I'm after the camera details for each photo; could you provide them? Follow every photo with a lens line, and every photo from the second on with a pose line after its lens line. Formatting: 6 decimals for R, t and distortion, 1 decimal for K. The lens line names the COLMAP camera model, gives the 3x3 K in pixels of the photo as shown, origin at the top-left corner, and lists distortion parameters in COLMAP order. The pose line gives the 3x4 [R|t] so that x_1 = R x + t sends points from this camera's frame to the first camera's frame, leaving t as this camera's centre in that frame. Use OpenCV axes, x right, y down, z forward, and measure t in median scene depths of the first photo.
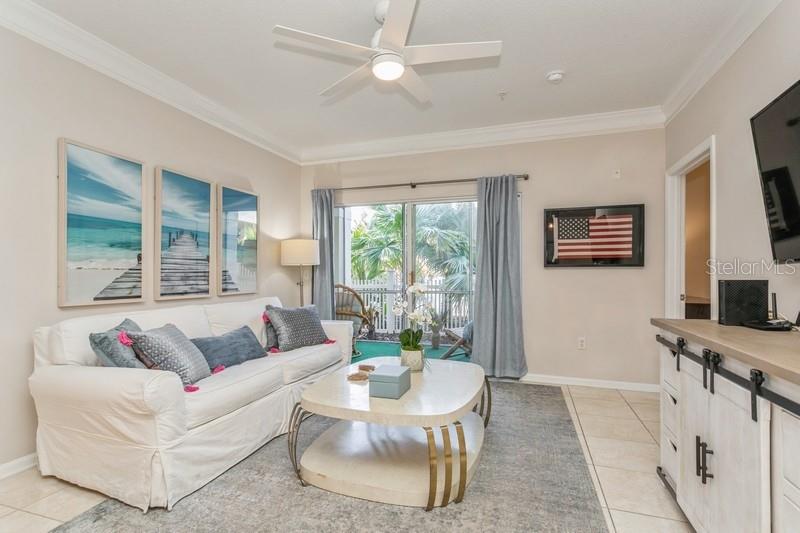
lens RADIAL K [[390.4, 0, 395.5], [0, 390.4, 273.1], [0, 0, 1]] dist [0.003754, 0.002467]
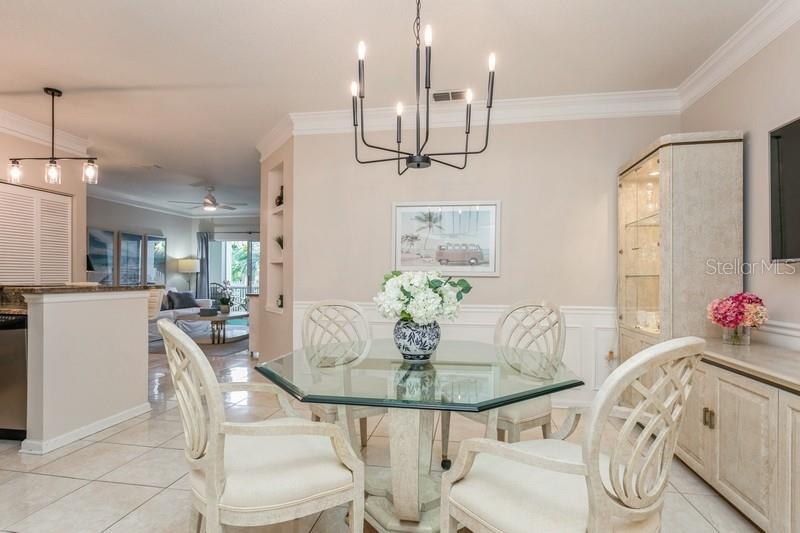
lens RADIAL K [[400.0, 0, 396.4], [0, 400.0, 279.8], [0, 0, 1]] dist [-0.012250, 0.006363]
pose [[0.986771, 0.004824, 0.162046, 0.497549], [-0.005765, 0.999969, 0.005337, 0.001411], [-0.162015, -0.006200, 0.986769, -1.240246]]
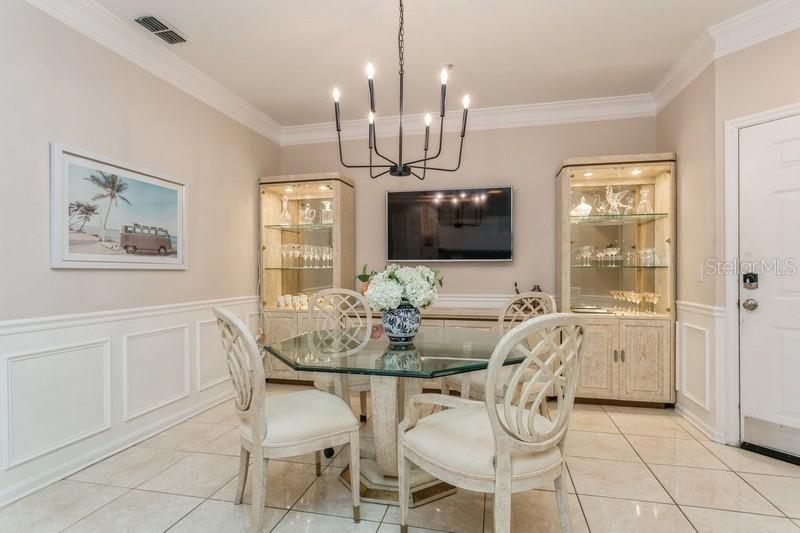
lens RADIAL K [[400.0, 0, 397.0], [0, 400.0, 269.3], [0, 0, 1]] dist [-0.012250, 0.006363]
pose [[-0.105135, 0.003307, 0.994452, 0.078880], [0.006626, 0.999975, -0.002625, 0.001876], [-0.994436, 0.006313, -0.105154, -0.739376]]
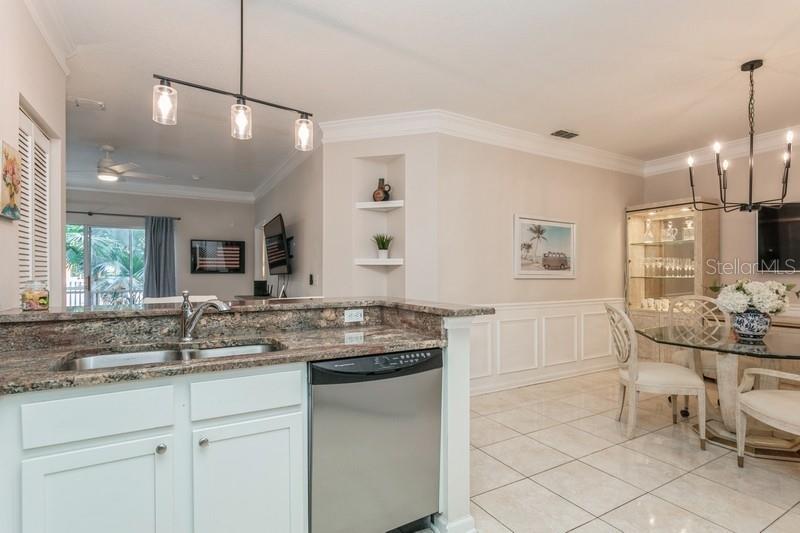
lens RADIAL K [[400.0, 0, 400.8], [0, 400.0, 272.2], [0, 0, 1]] dist [-0.012250, 0.006363]
pose [[0.656021, 0.000857, 0.754742, -0.316538], [0.000510, 0.999999, -0.001579, -0.017926], [-0.754742, 0.001420, 0.656020, -0.795691]]
